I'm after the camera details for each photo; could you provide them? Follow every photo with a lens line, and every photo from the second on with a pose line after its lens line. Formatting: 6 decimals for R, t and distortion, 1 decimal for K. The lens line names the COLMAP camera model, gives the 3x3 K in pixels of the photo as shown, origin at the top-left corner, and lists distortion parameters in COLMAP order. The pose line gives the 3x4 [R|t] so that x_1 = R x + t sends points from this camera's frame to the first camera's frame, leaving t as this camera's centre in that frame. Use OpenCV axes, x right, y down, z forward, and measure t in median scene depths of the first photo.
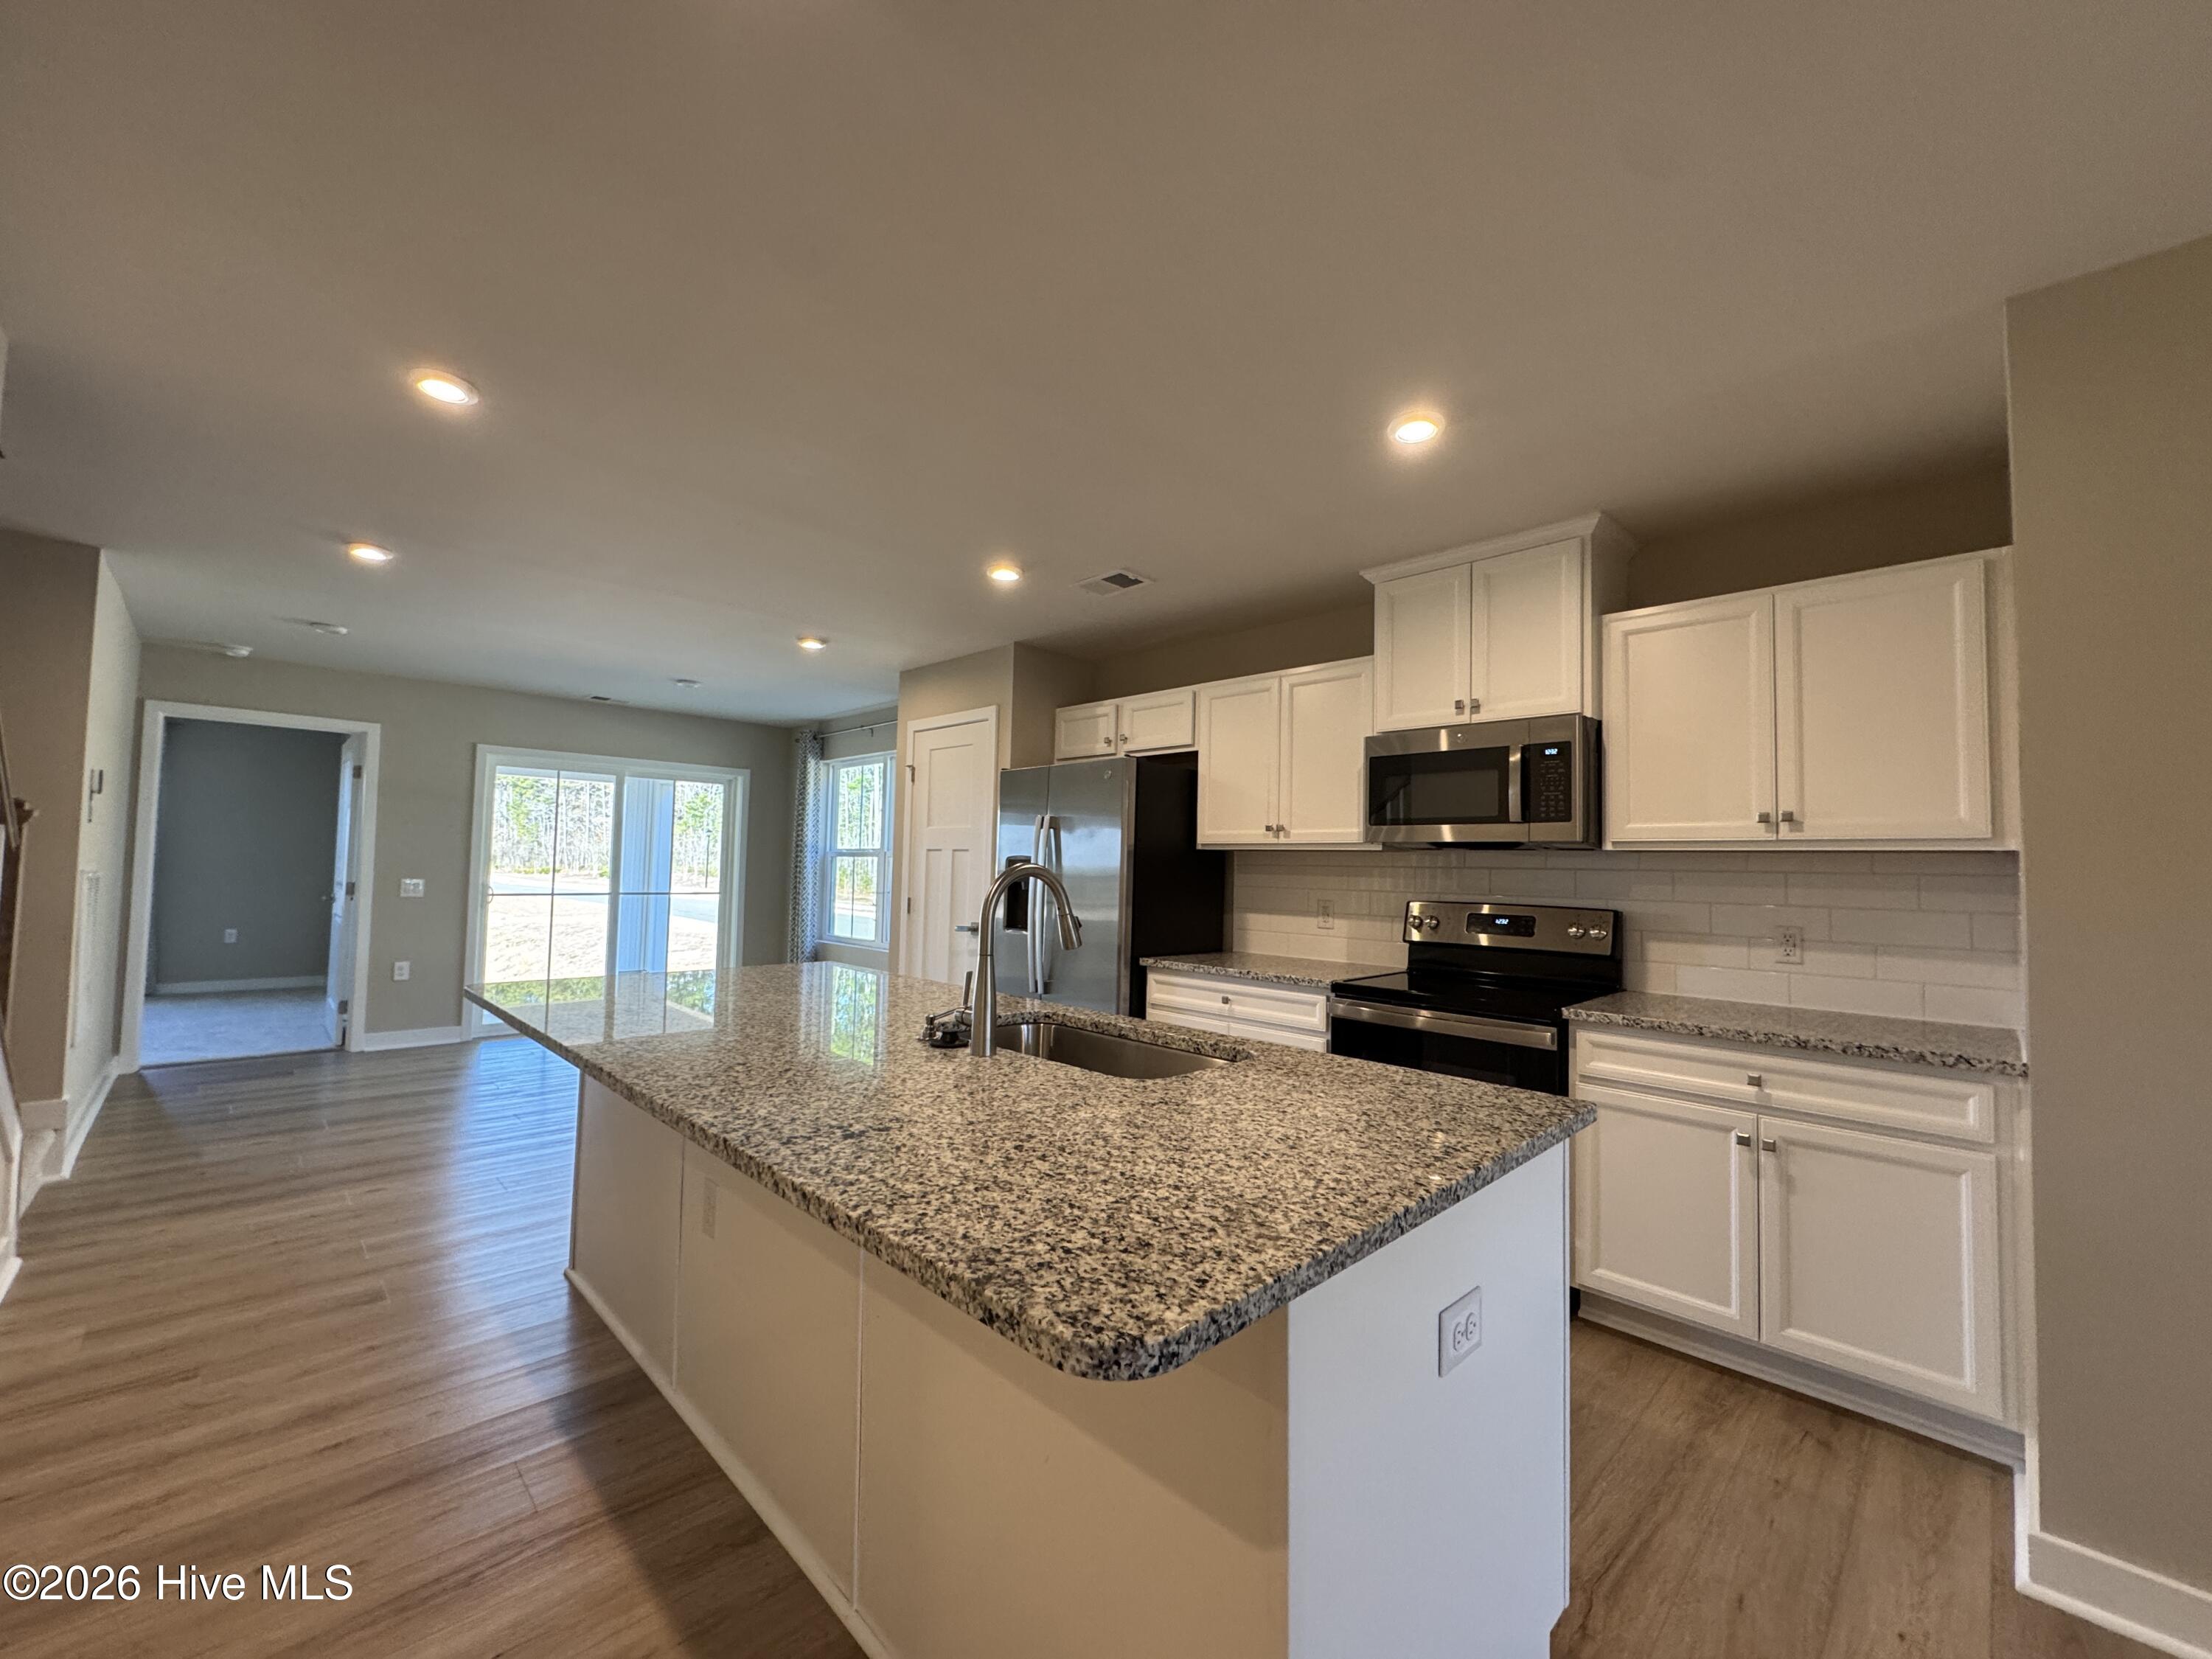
lens RADIAL K [[881.5, 0, 1106.0], [0, 881.5, 829.5], [0, 0, 1]] dist [-0.000068, 0.000138]
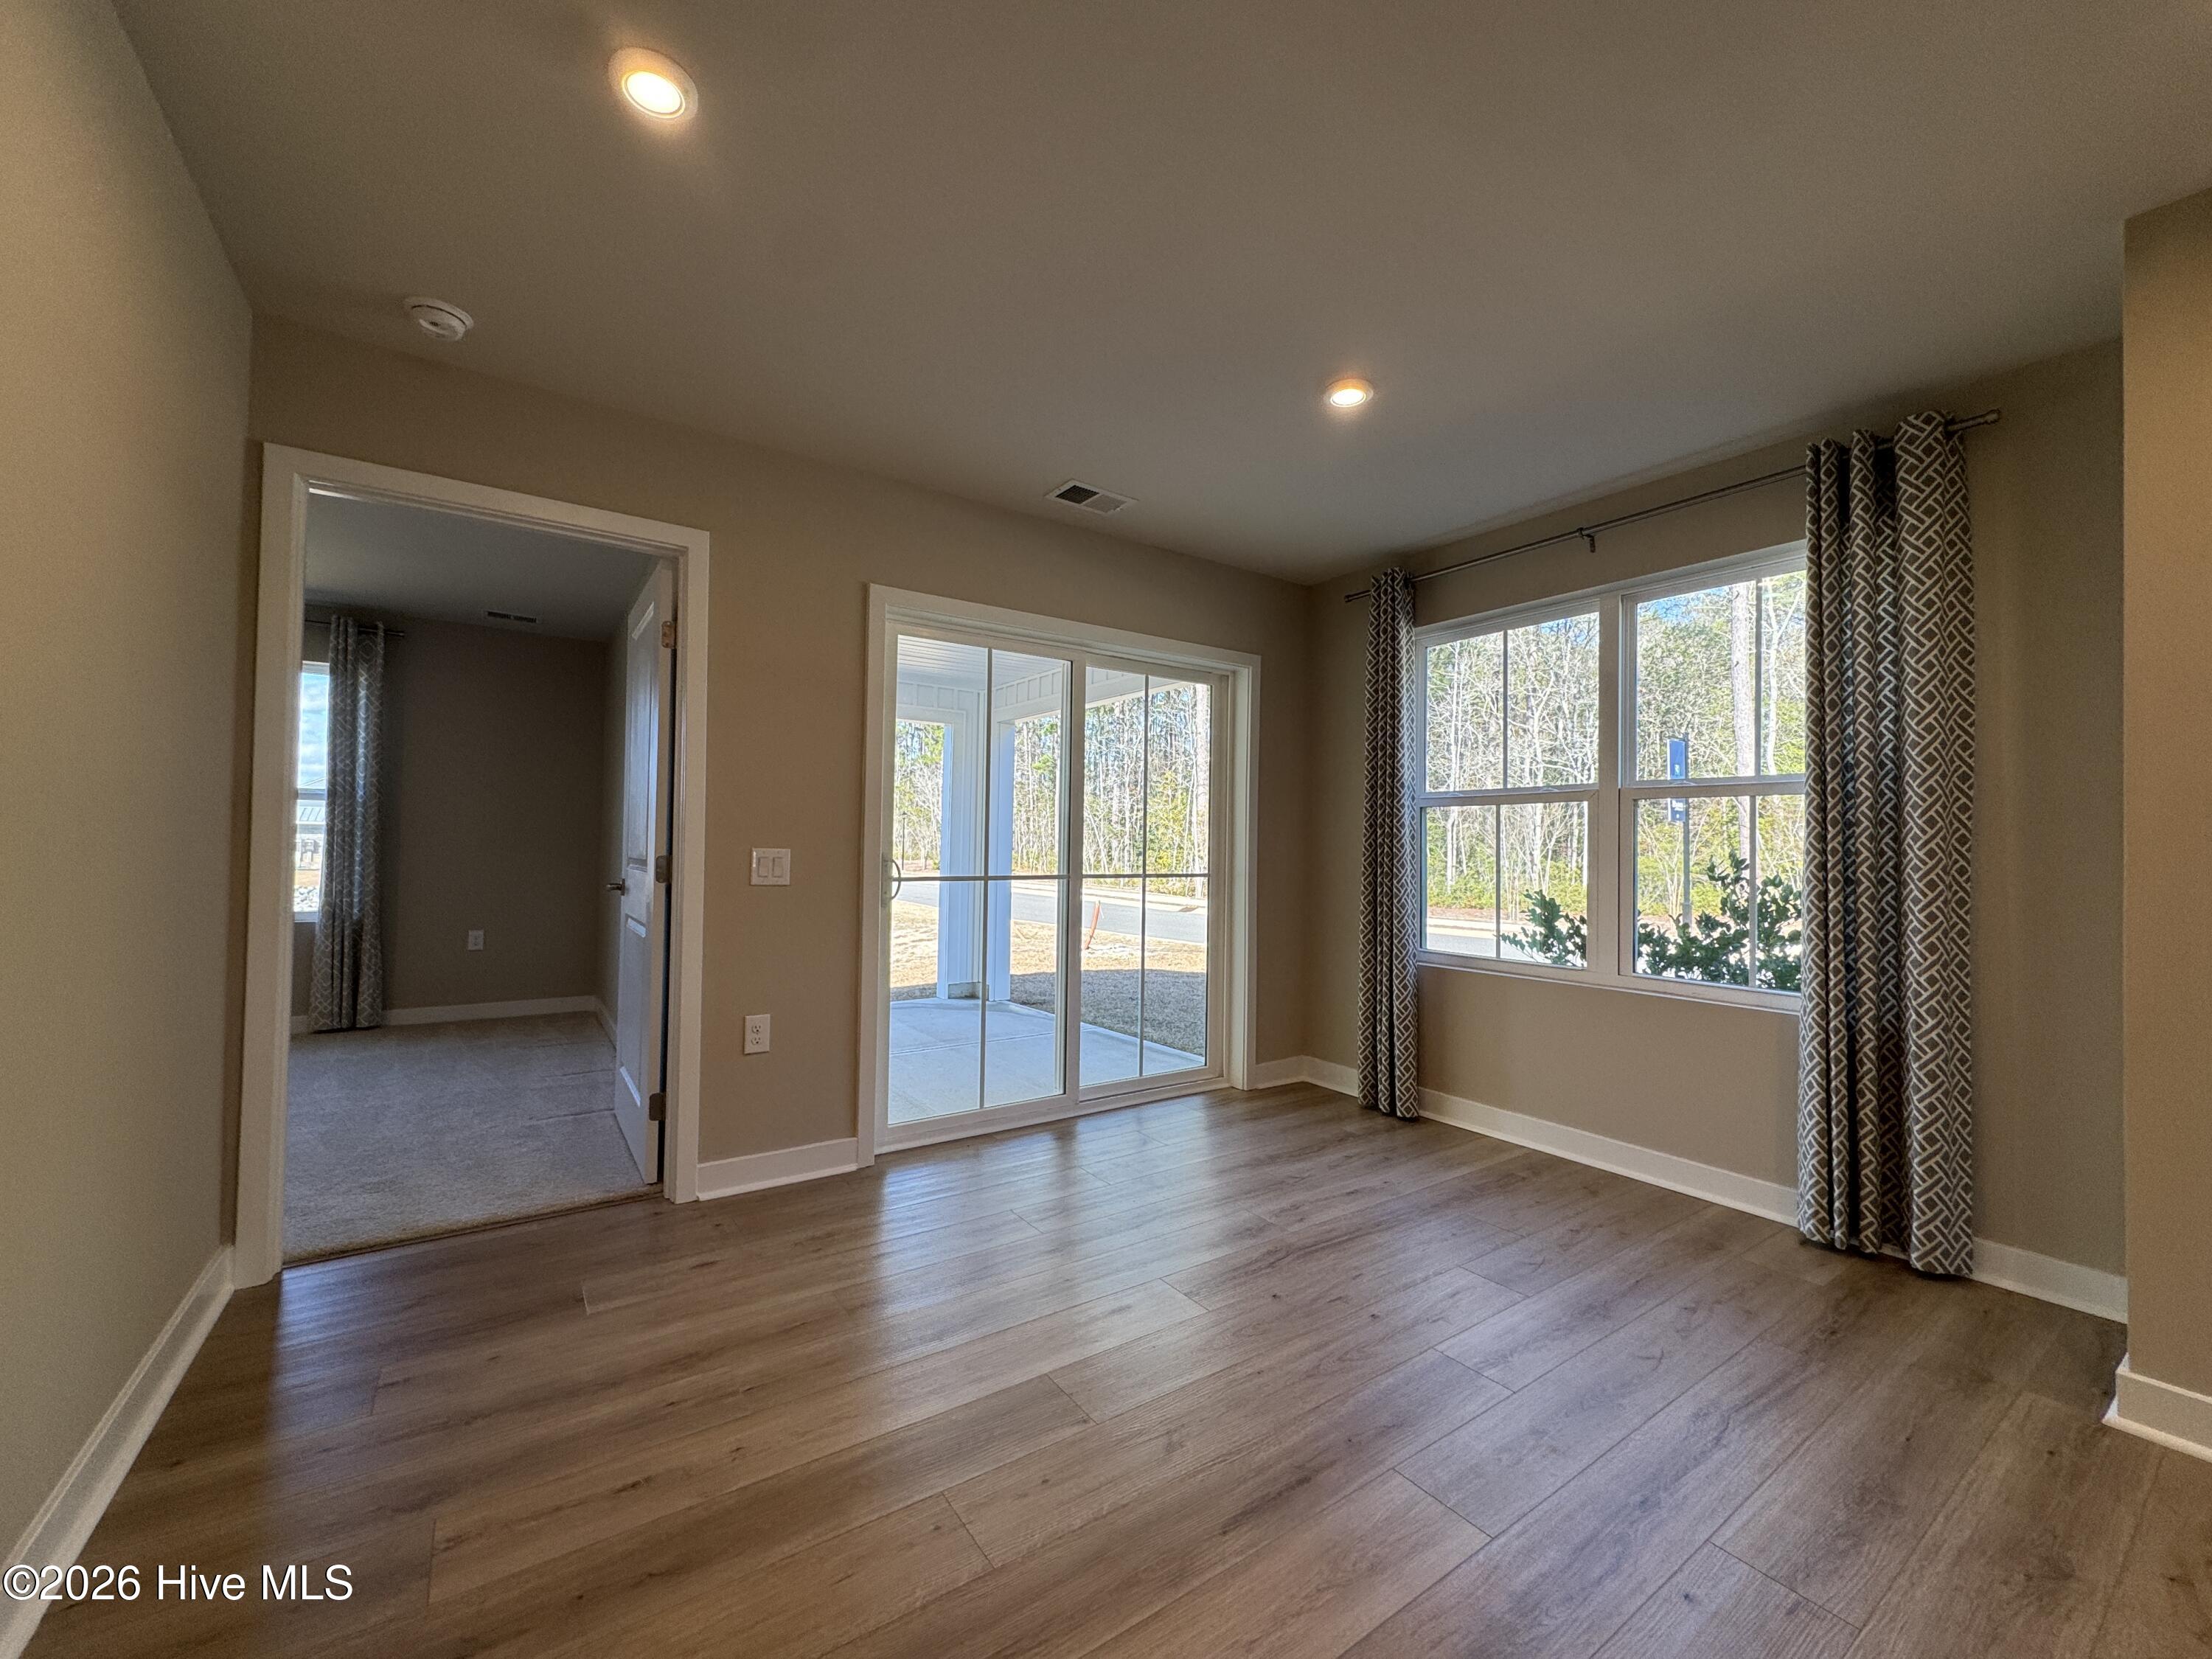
lens RADIAL K [[881.5, 0, 1106.0], [0, 881.5, 829.5], [0, 0, 1]] dist [-0.000068, 0.000138]
pose [[0.982350, -0.004936, -0.186986, -0.490364], [0.010346, 0.999555, 0.027968, 0.032193], [0.186765, -0.029409, 0.981964, 0.528196]]
